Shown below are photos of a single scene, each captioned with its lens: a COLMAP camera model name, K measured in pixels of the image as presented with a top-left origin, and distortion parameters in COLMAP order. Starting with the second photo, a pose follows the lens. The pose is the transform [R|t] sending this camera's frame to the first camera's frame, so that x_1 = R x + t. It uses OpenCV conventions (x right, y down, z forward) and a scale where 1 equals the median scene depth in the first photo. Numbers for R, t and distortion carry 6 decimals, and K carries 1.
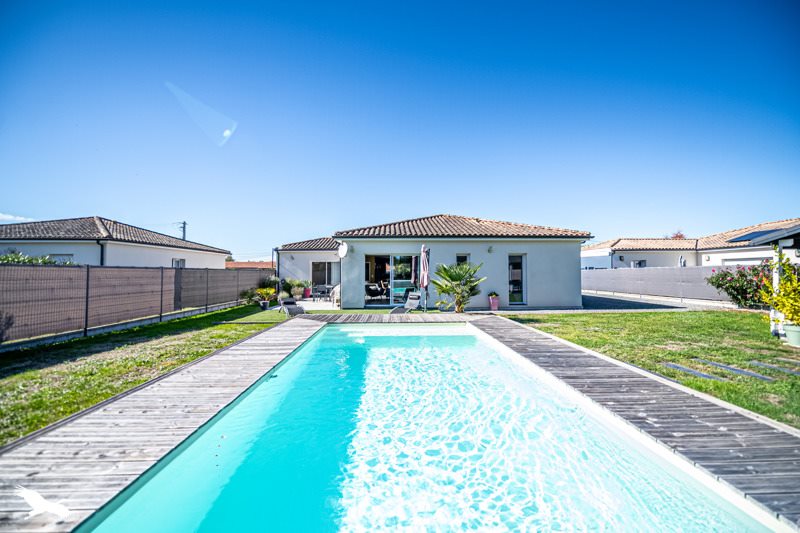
lens RADIAL K [[358.2, 0, 403.5], [0, 358.2, 265.6], [0, 0, 1]] dist [0.080100, 0.000032]
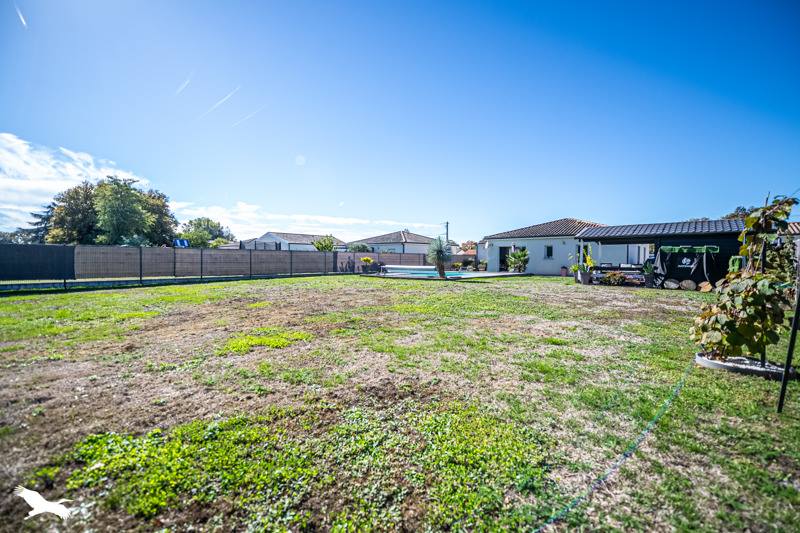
lens RADIAL K [[358.2, 0, 403.5], [0, 358.2, 265.6], [0, 0, 1]] dist [0.080100, 0.000032]
pose [[0.778769, 0.010232, -0.627228, 0.615555], [0.011099, 0.999486, 0.030085, 0.006904], [0.627213, -0.030391, 0.778255, -0.758619]]
